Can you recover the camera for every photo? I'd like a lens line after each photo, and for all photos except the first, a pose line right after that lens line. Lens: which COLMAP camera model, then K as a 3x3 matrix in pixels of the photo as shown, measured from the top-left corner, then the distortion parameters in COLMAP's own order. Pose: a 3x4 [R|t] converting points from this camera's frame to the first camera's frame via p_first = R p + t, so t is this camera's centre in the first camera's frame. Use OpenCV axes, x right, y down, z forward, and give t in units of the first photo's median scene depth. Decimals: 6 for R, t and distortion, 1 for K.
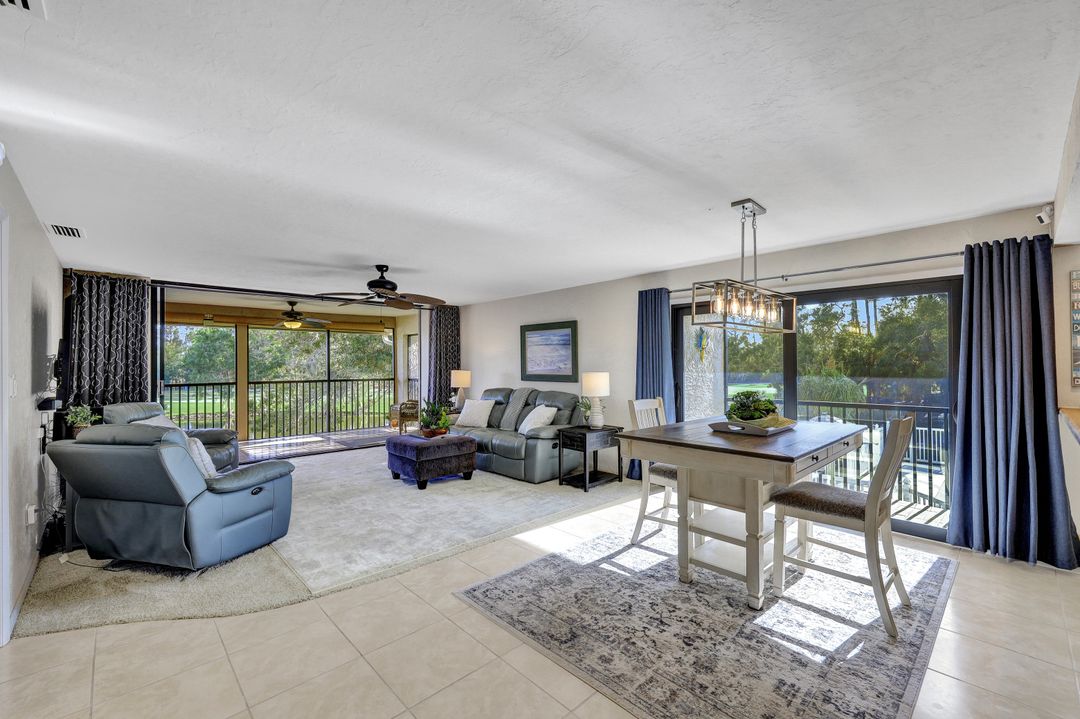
lens RADIAL K [[454.4, 0, 540.0], [0, 454.4, 359.5], [0, 0, 1]] dist [0.003460, -0.000040]
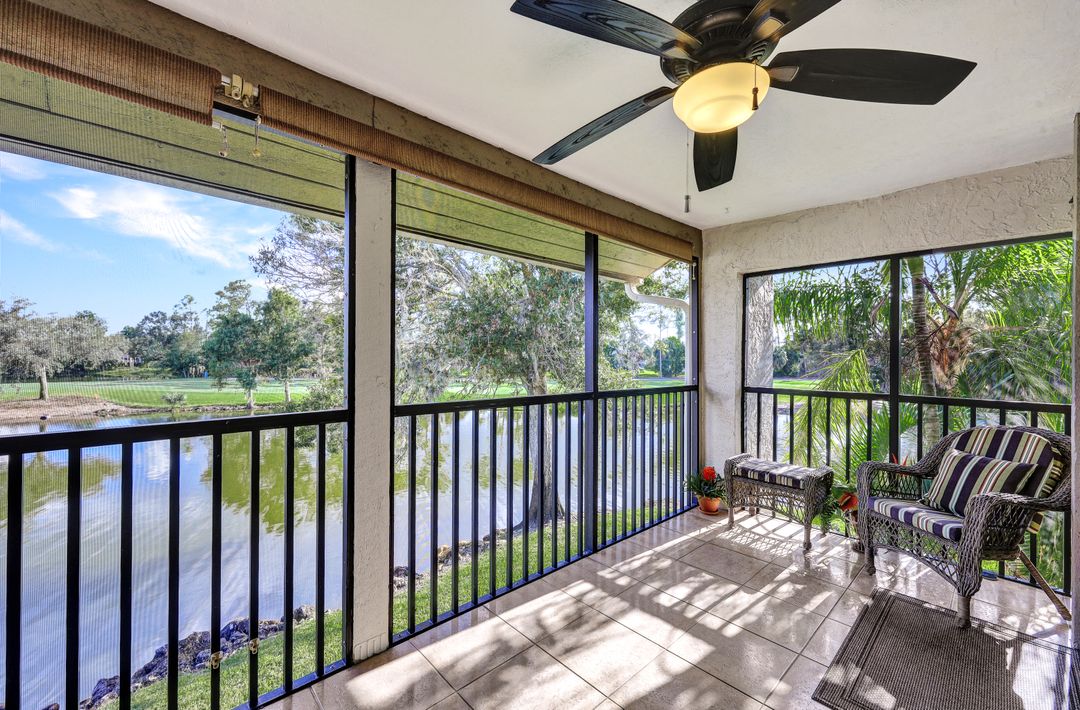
lens RADIAL K [[436.7, 0, 540.0], [0, 436.7, 355.0], [0, 0, 1]] dist [-0.000150, 0.000167]
pose [[0.999825, 0.015609, -0.010350, -0.873868], [-0.015551, 0.999863, 0.005650, 0.028228], [0.010436, -0.005489, 0.999930, 1.195057]]
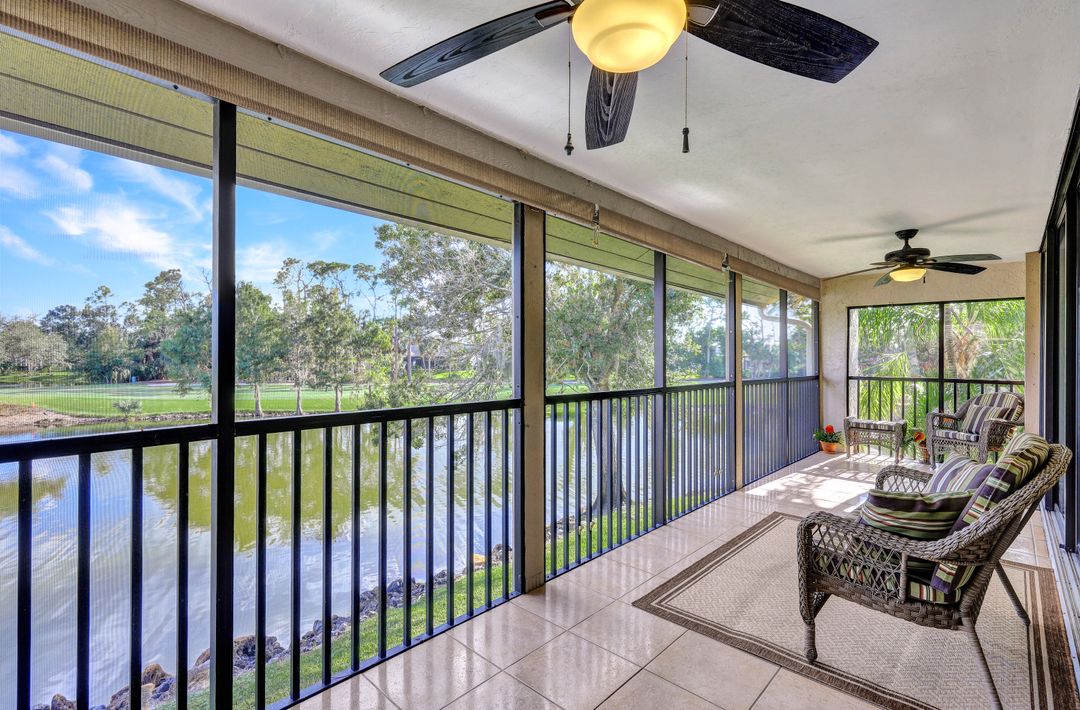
lens RADIAL K [[498.9, 0, 539.1], [0, 498.9, 355.5], [0, 0, 1]] dist [0.001643, -0.000100]
pose [[0.998018, 0.013112, 0.061540, -1.435225], [-0.013391, 0.999902, 0.004117, 0.029552], [-0.061480, -0.004933, 0.998096, 0.652660]]
